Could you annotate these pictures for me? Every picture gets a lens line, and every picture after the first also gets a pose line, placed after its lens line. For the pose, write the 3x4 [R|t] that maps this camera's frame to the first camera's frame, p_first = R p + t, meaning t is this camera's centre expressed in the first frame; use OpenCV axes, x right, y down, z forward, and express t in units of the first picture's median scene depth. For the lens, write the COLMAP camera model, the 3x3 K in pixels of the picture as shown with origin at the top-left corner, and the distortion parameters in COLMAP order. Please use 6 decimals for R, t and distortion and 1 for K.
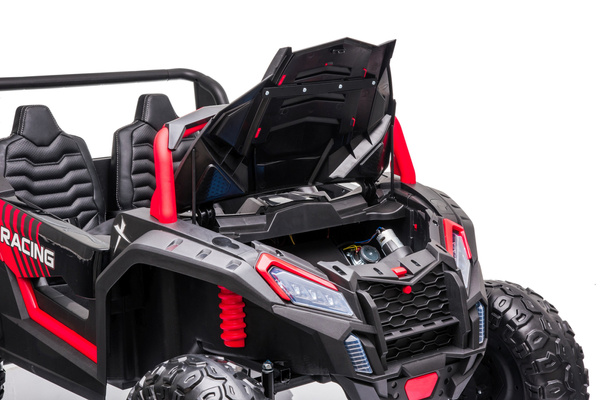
lens RADIAL K [[1173.2, 0, 302.3], [0, 1173.2, 202.3], [0, 0, 1]] dist [0.413671, 0.000000]
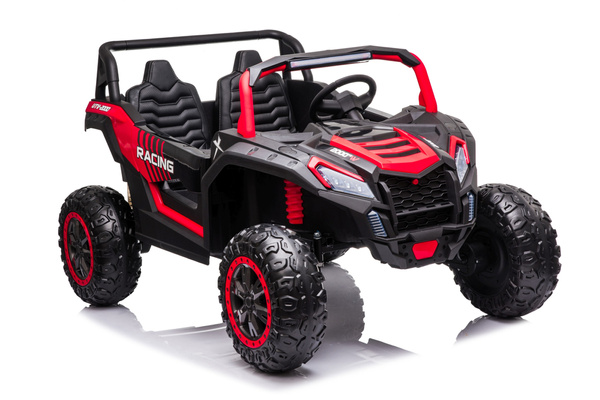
lens RADIAL K [[1248.0, 0, 295.5], [0, 1248.0, 201.0], [0, 0, 1]] dist [0.381148, 0.000000]
pose [[0.993886, -0.002371, -0.110387, 0.102064], [0.004649, 0.999781, 0.020387, 0.059549], [0.110314, -0.020776, 0.993680, -0.469946]]
